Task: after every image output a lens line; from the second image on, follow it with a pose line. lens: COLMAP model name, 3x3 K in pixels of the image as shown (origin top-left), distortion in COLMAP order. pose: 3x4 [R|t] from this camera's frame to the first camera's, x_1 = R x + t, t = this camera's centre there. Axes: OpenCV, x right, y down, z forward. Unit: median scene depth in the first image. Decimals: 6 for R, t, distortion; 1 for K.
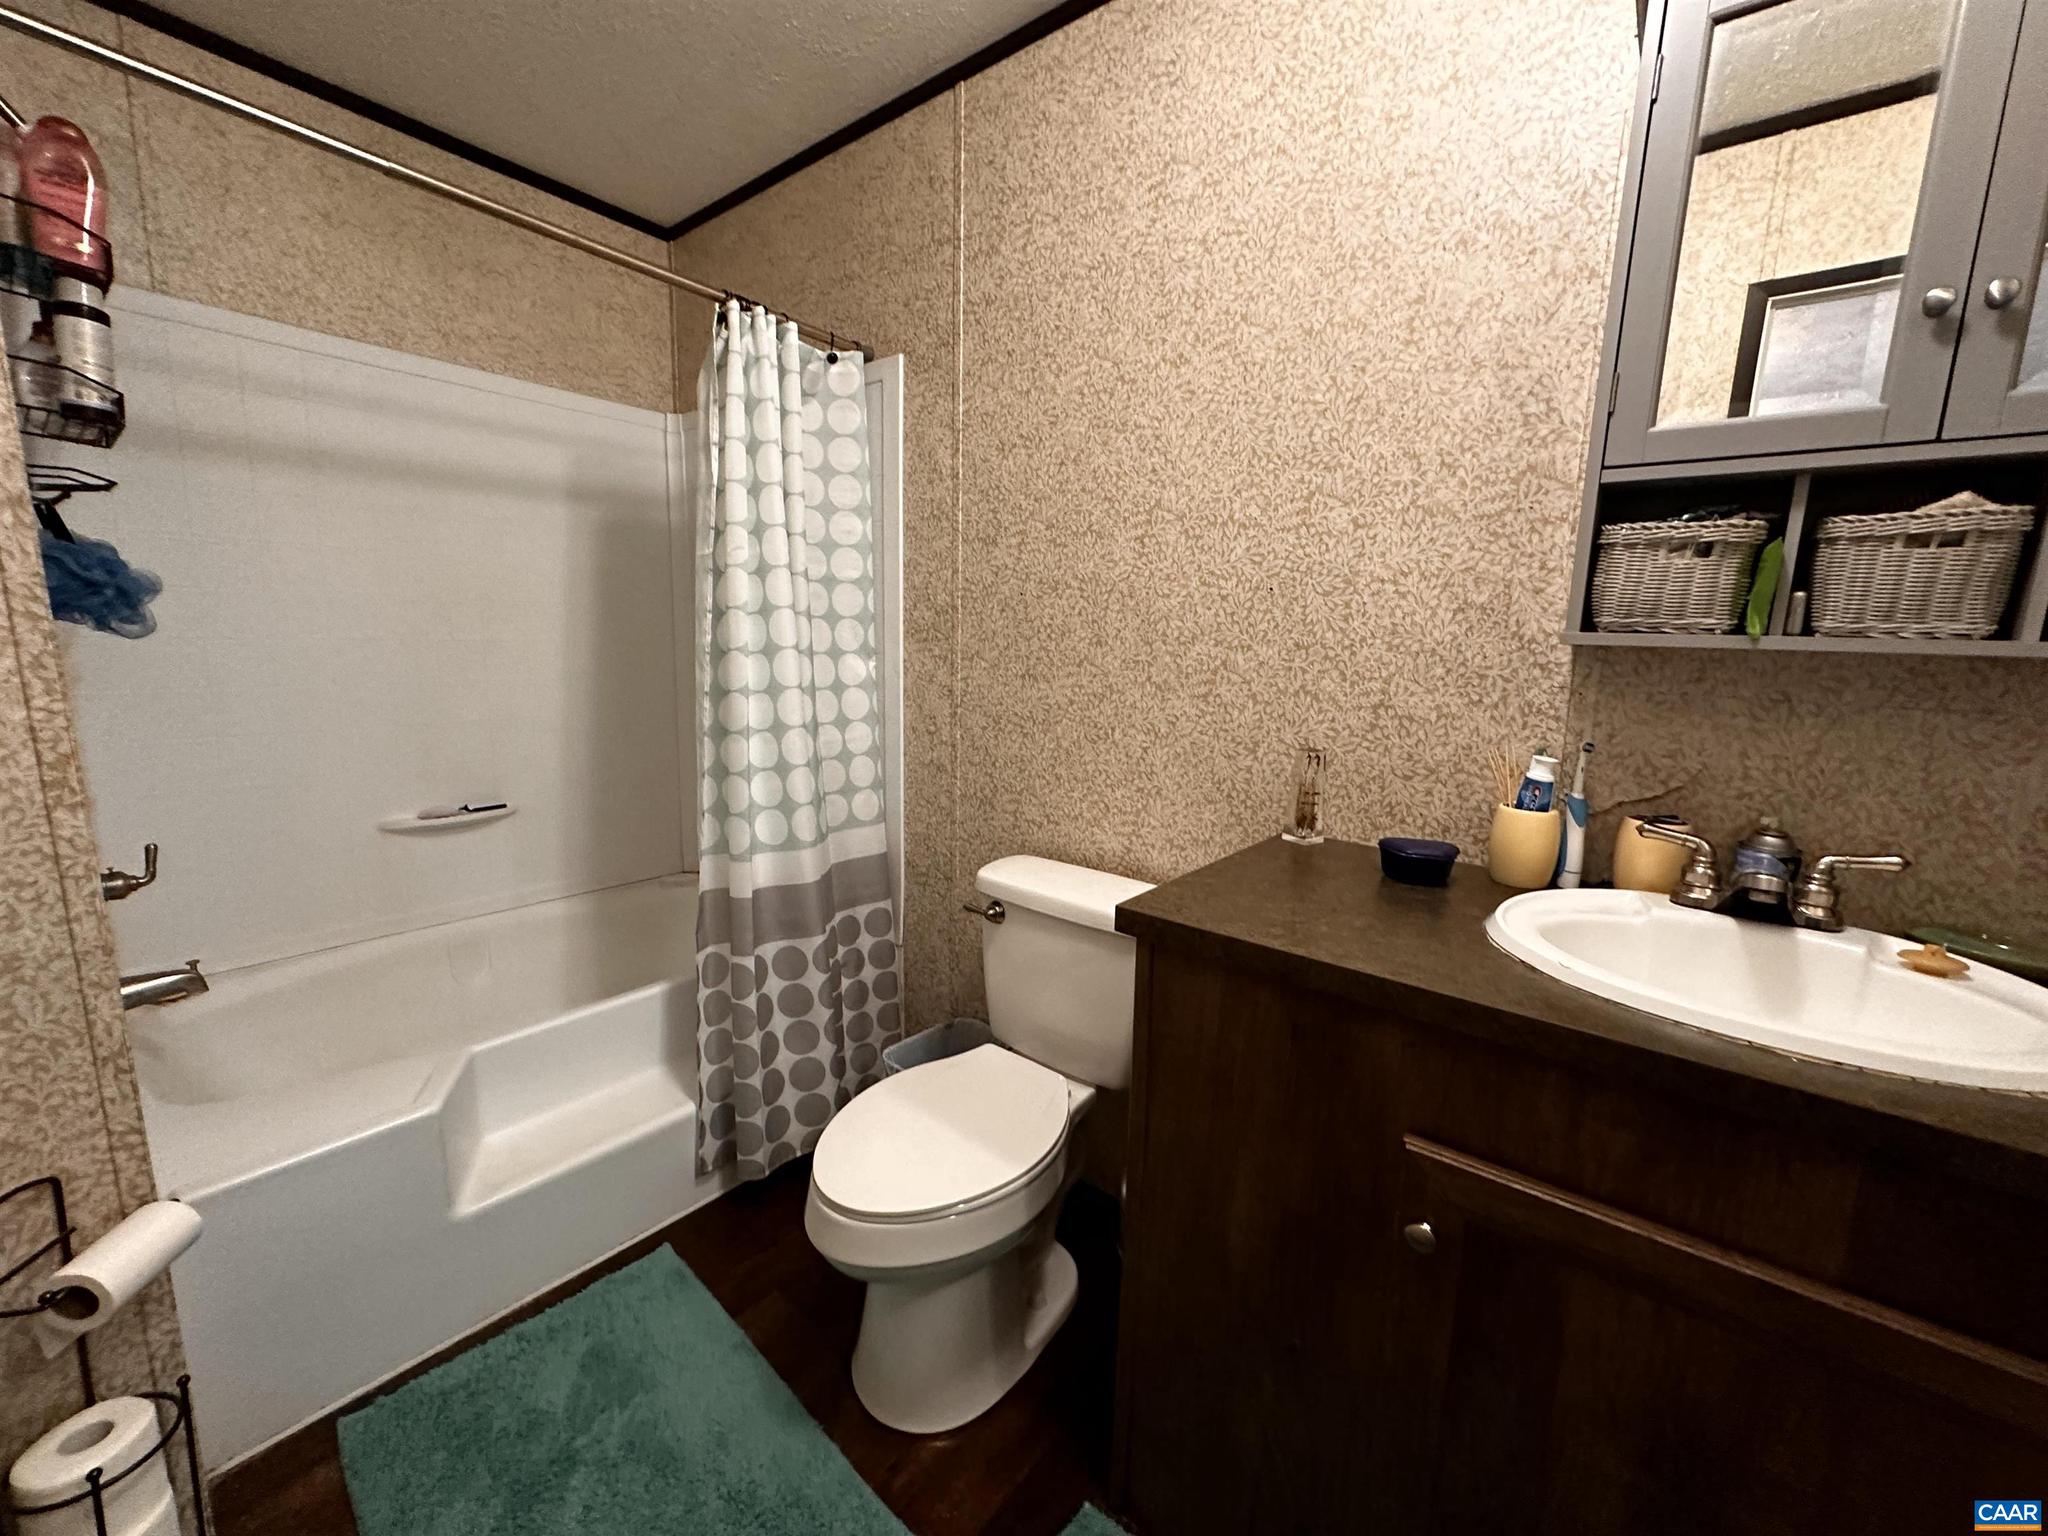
lens RADIAL K [[817.5, 0, 1030.6], [0, 817.5, 766.9], [0, 0, 1]] dist [-0.000256, 0.000671]
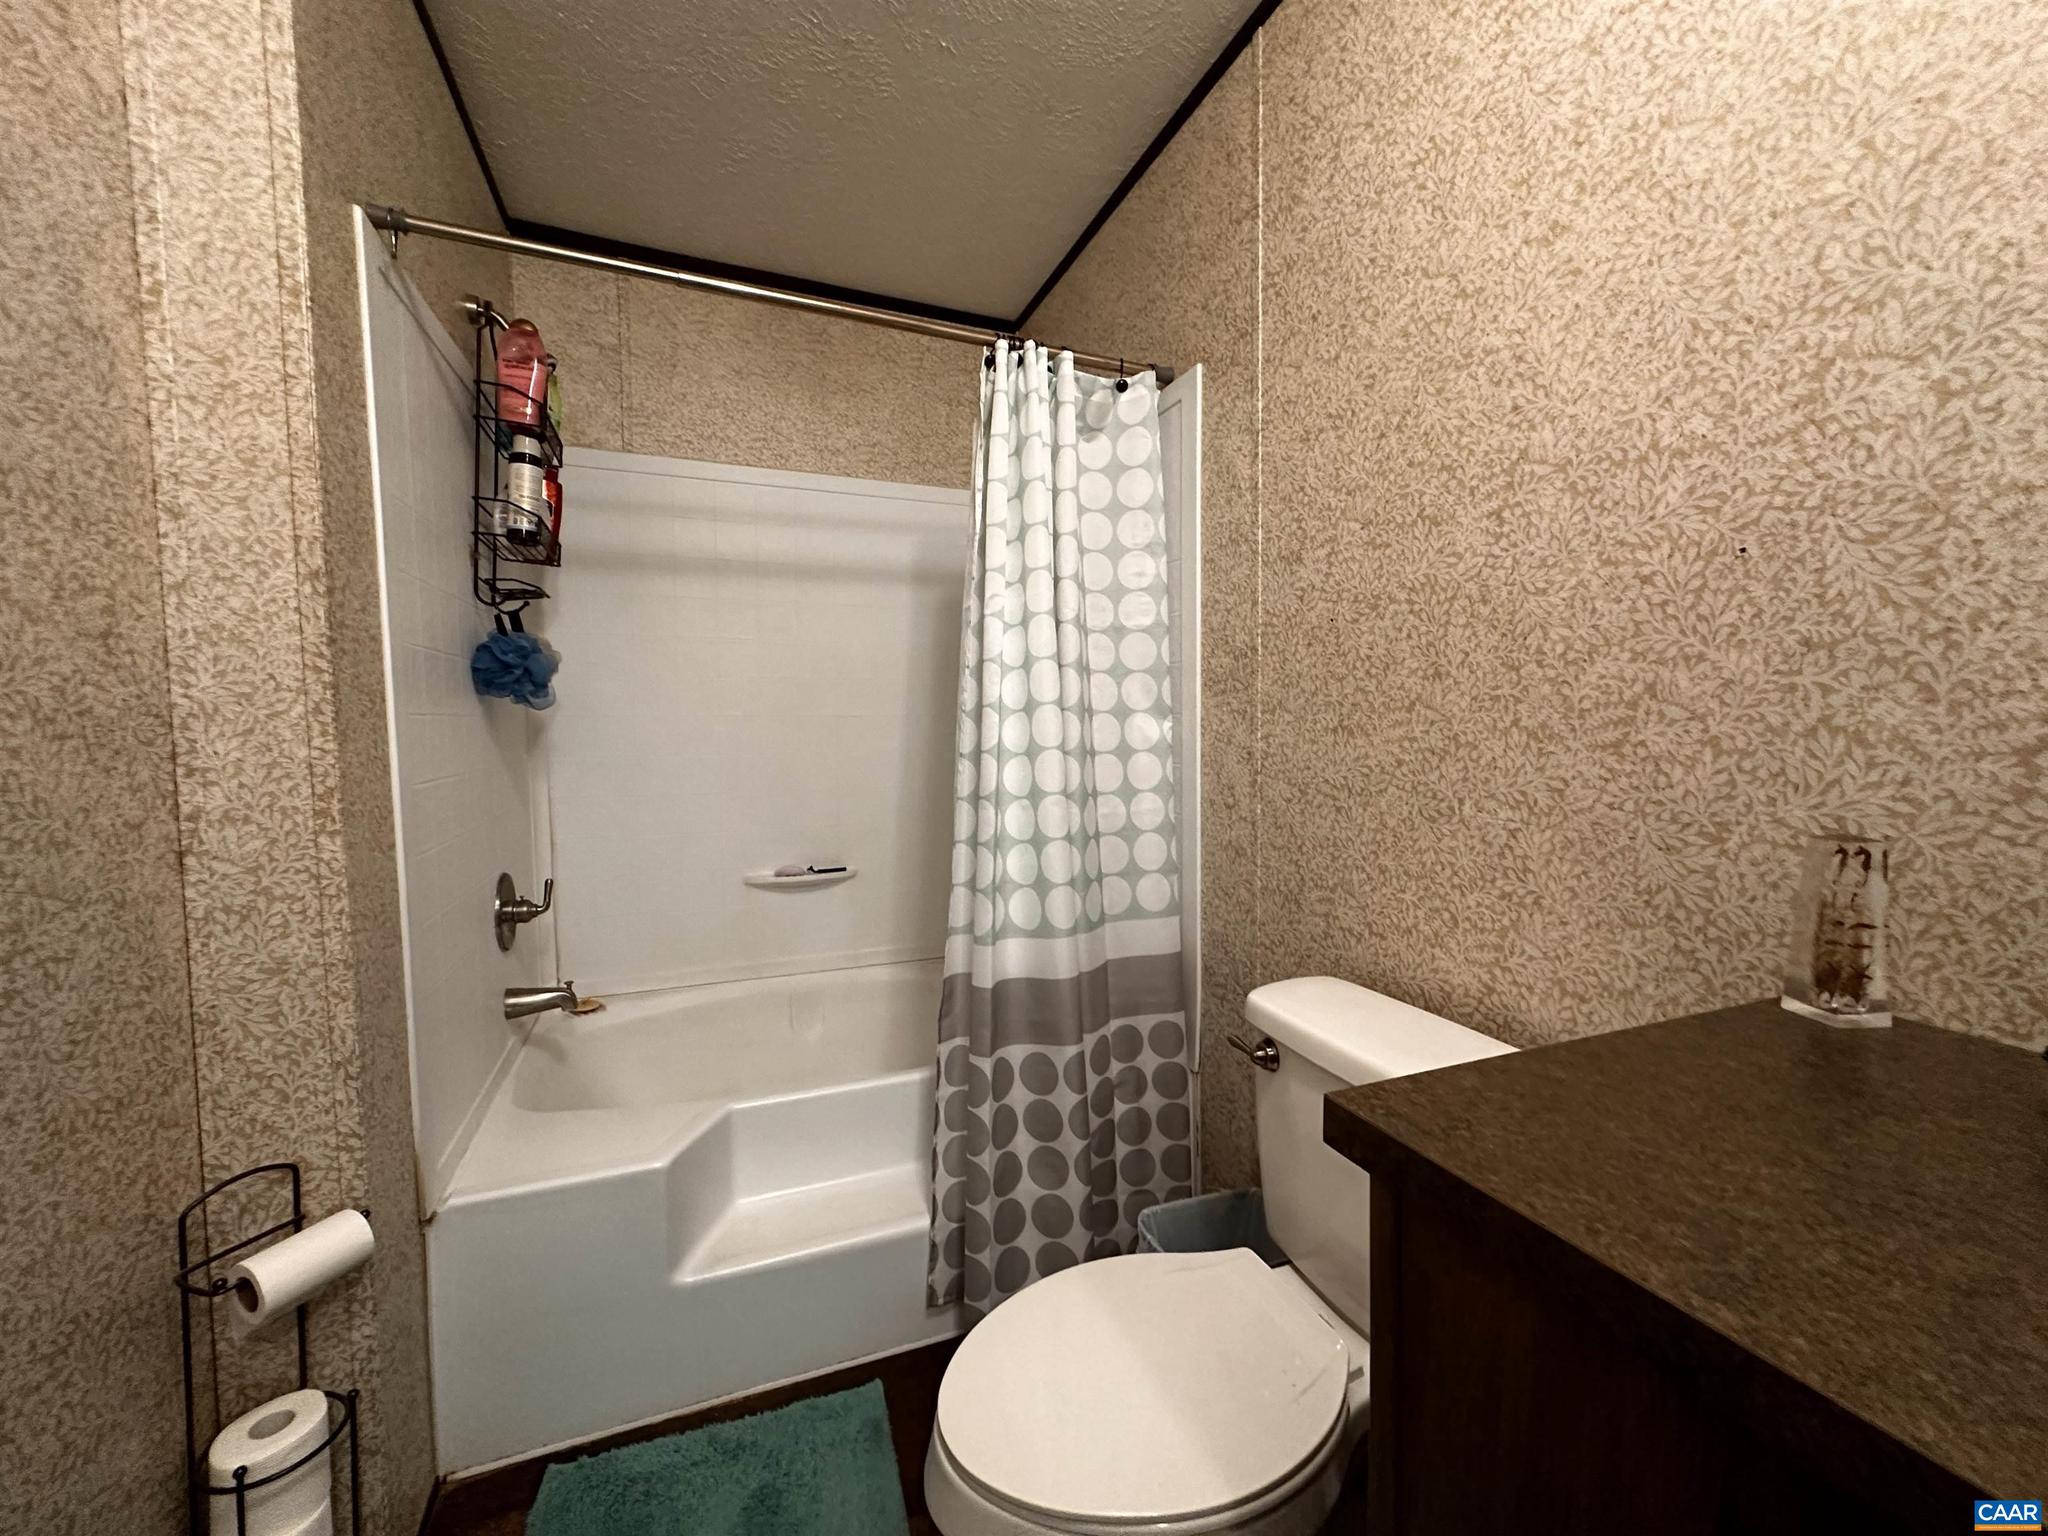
lens RADIAL K [[817.5, 0, 1030.6], [0, 817.5, 766.9], [0, 0, 1]] dist [-0.000256, 0.000671]
pose [[0.866766, -0.004346, -0.498696, 0.136964], [-0.051098, 0.993925, -0.097475, 0.009464], [0.496090, 0.109970, 0.861279, 0.264635]]
